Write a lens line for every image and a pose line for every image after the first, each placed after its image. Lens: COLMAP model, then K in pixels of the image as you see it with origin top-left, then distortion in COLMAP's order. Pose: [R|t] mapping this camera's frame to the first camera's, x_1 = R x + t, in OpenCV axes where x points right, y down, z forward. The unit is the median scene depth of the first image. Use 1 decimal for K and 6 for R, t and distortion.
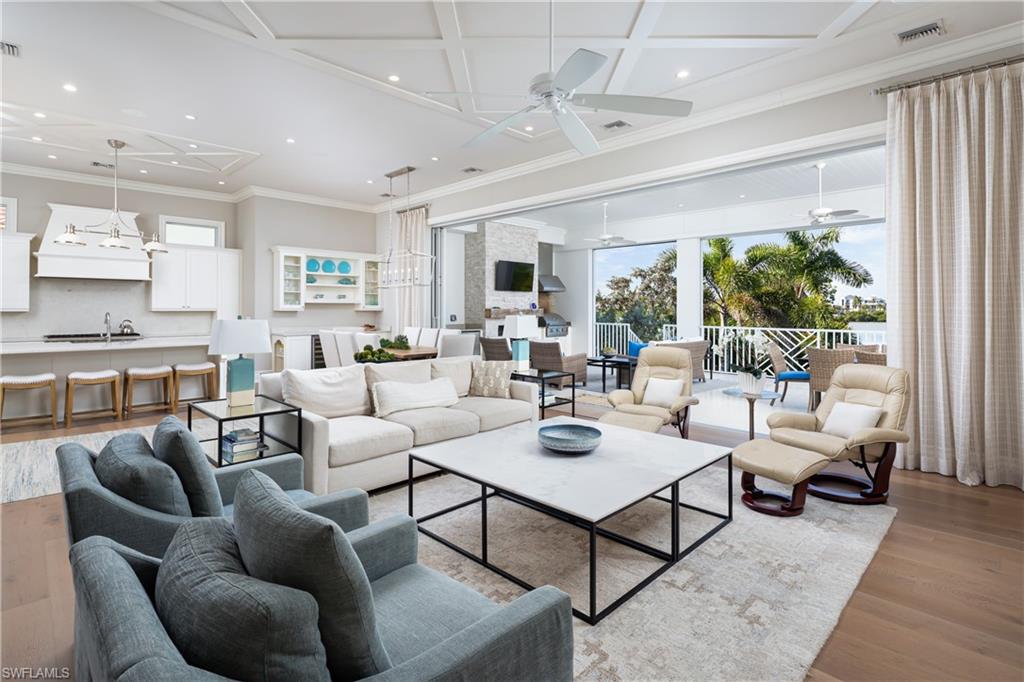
lens RADIAL K [[498.7, 0, 508.3], [0, 498.7, 301.2], [0, 0, 1]] dist [-0.001249, -0.002512]
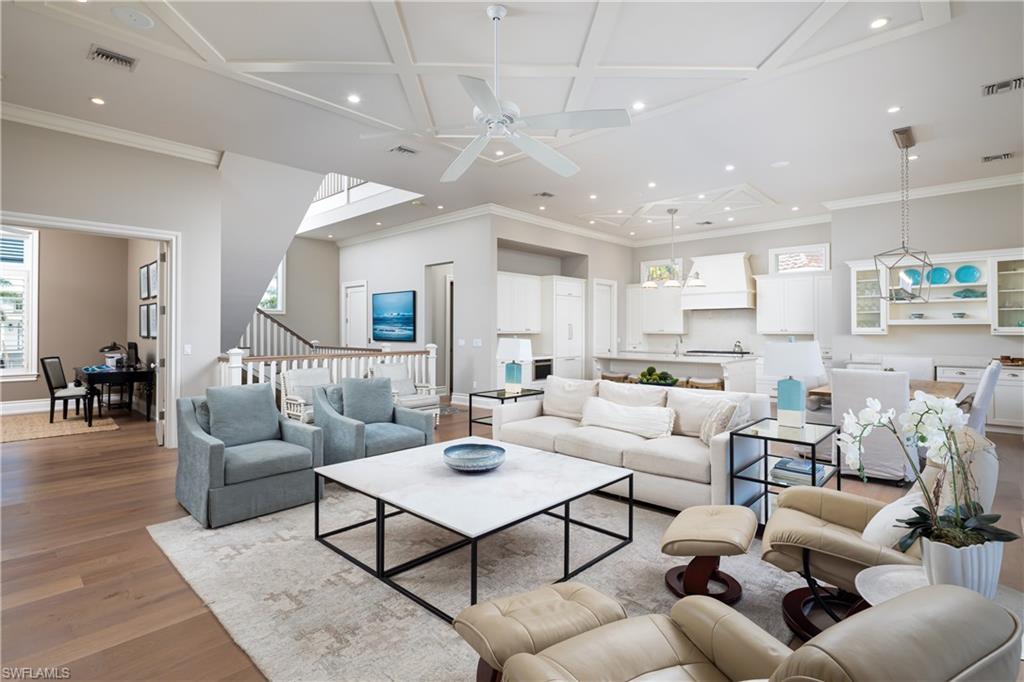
lens RADIAL K [[498.7, 0, 521.8], [0, 498.7, 335.0], [0, 0, 1]] dist [-0.001249, -0.002512]
pose [[0.045460, 0.007330, -0.998939, 0.814506], [0.015803, 0.999843, 0.008055, 0.008391], [0.998841, -0.016153, 0.045337, 0.741171]]
